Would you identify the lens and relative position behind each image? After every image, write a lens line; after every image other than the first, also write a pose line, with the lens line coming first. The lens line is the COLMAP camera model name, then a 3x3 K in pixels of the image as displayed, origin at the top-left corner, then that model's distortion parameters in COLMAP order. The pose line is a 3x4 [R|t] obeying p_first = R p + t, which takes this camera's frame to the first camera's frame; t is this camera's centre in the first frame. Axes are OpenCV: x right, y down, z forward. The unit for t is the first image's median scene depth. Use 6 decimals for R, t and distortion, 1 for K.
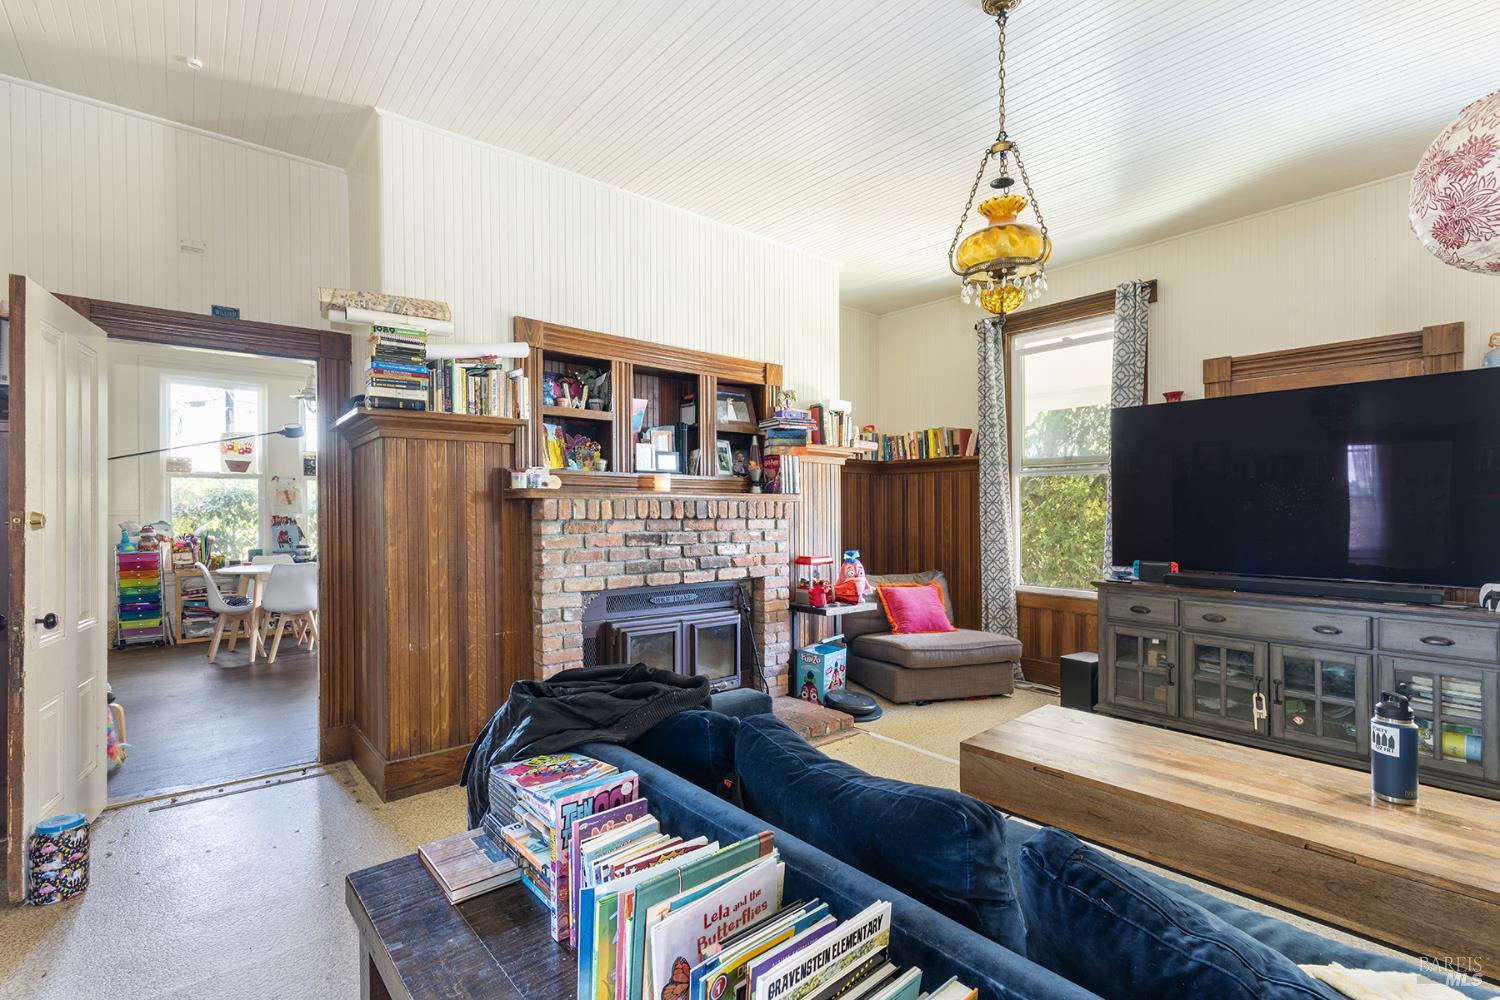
lens RADIAL K [[661.9, 0, 751.0], [0, 661.9, 512.7], [0, 0, 1]] dist [-0.000687, 0.000108]
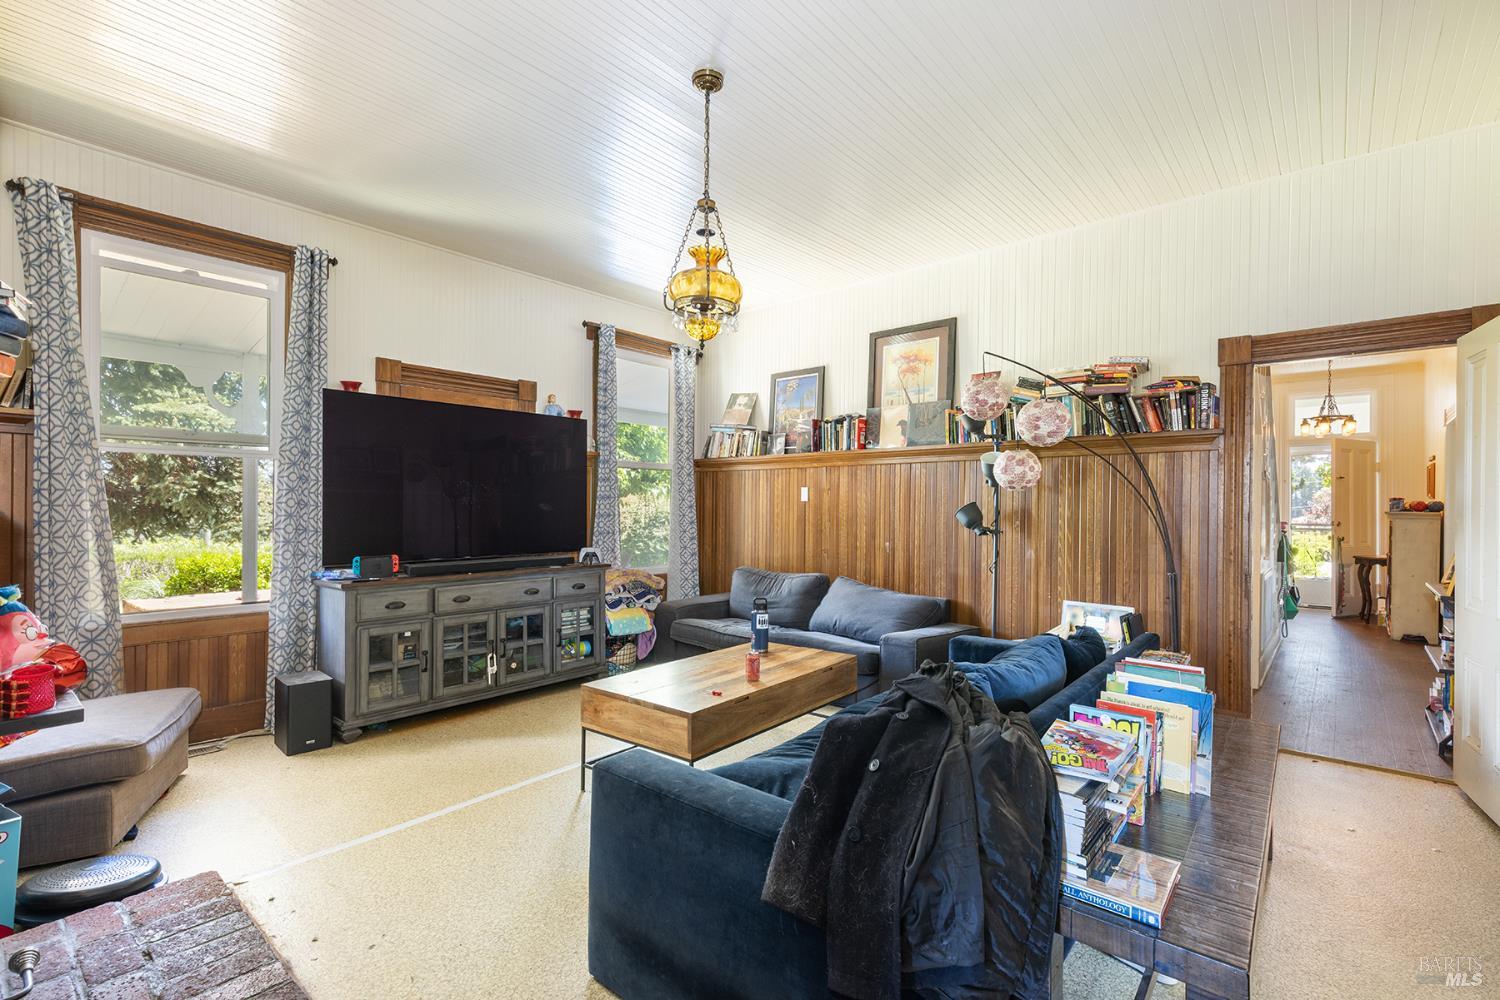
lens RADIAL K [[691.9, 0, 750.0], [0, 691.9, 500.0], [0, 0, 1]] dist [0.000853, 0.000002]
pose [[-0.161423, 0.004265, 0.986876, -1.307960], [0.000208, 0.999991, -0.004287, -0.011940], [-0.986885, -0.000487, -0.161423, 1.683142]]
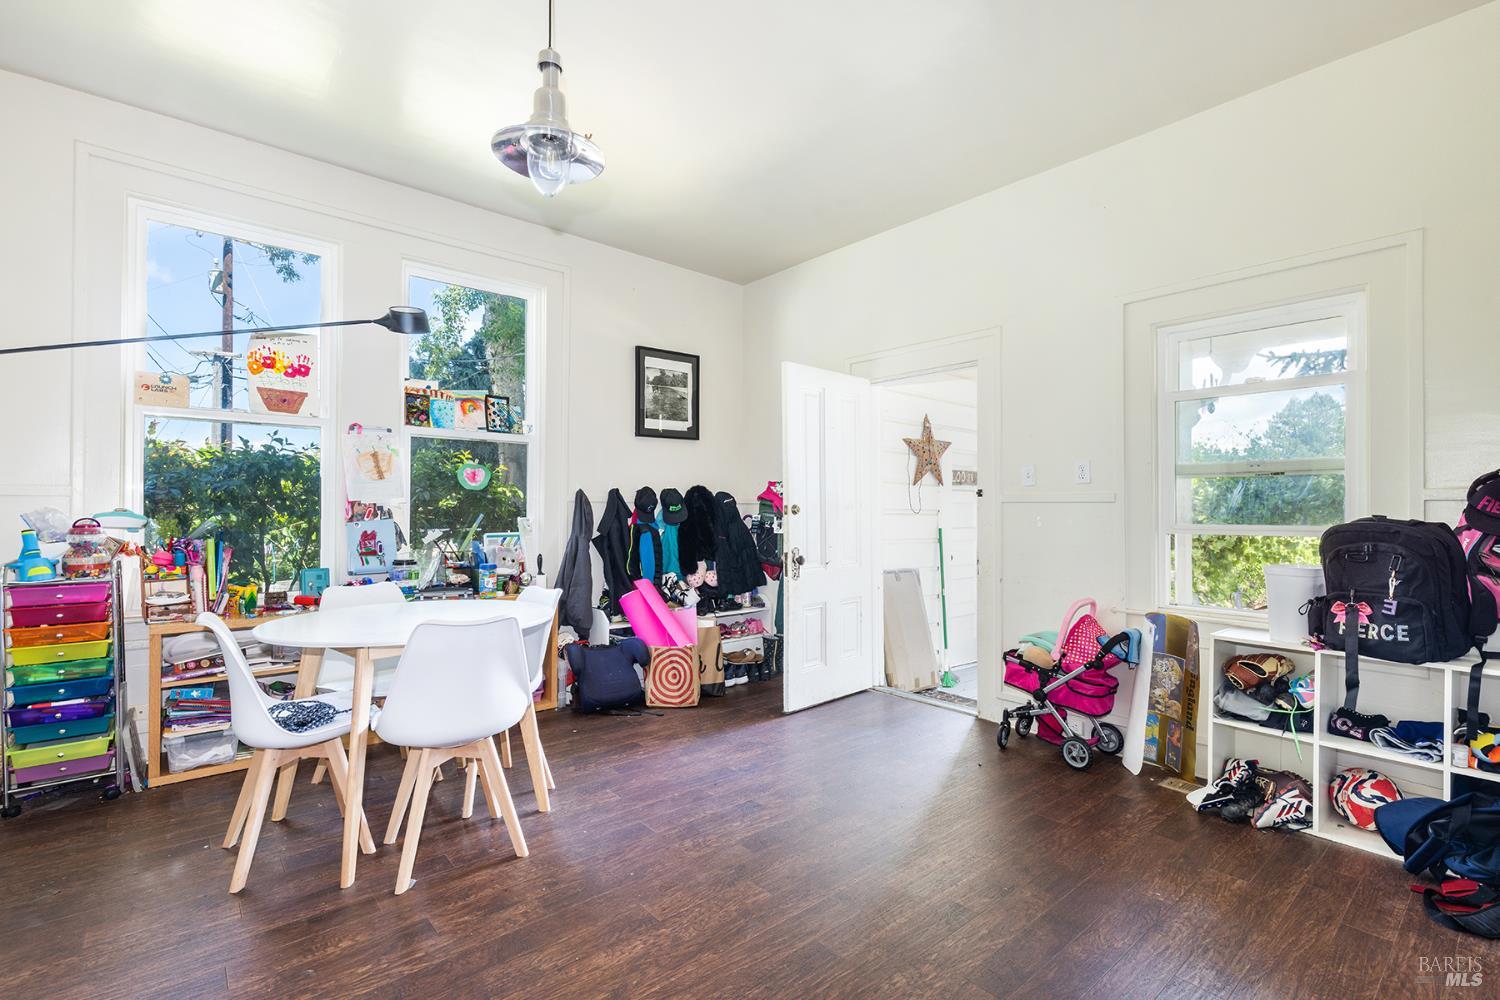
lens RADIAL K [[677.7, 0, 750.0], [0, 677.7, 500.0], [0, 0, 1]] dist [0.012812, 0.000247]
pose [[0.999996, 0.002626, 0.000882, -0.333276], [-0.002607, 0.999776, -0.021014, 0.010939], [-0.000937, 0.021011, 0.999779, 0.383786]]
